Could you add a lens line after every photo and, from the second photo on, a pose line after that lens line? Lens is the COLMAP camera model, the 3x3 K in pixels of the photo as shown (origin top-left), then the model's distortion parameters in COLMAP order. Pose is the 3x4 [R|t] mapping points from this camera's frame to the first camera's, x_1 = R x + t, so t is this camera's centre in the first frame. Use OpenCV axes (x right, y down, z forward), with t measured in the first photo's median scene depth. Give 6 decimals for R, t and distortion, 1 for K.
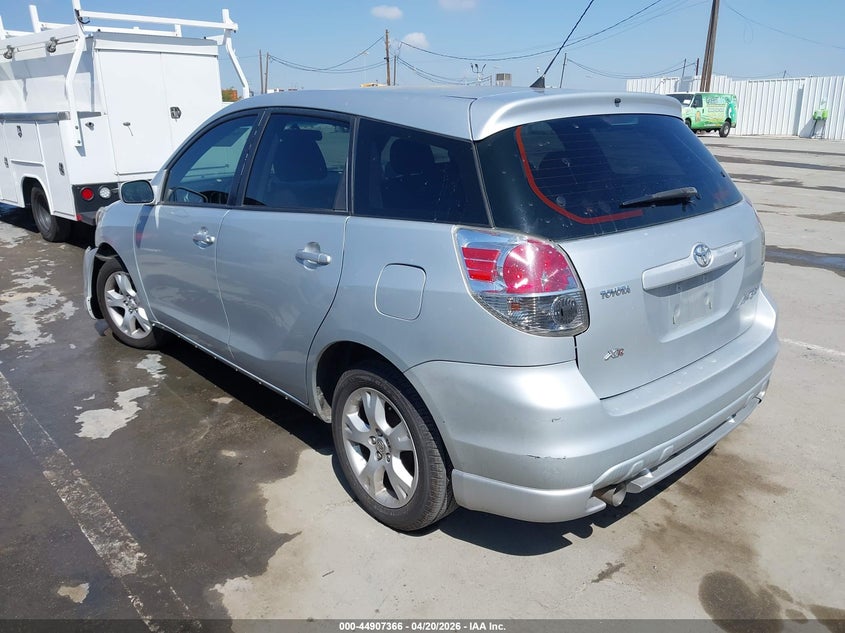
lens RADIAL K [[693.0, 0, 426.5], [0, 693.0, 318.0], [0, 0, 1]] dist [0.016025, 0.003881]
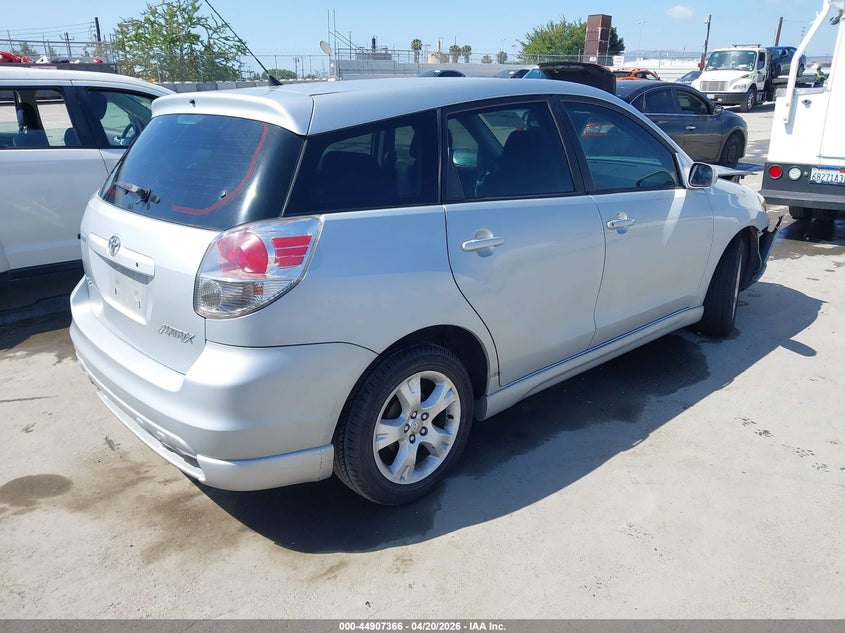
lens RADIAL K [[693.0, 0, 424.9], [0, 693.0, 312.8], [0, 0, 1]] dist [0.016025, 0.003881]
pose [[-0.003921, 0.333777, -0.942644, 0.941590], [-0.290302, 0.901675, 0.320478, -0.312890], [0.956927, 0.274908, 0.093361, 0.894457]]
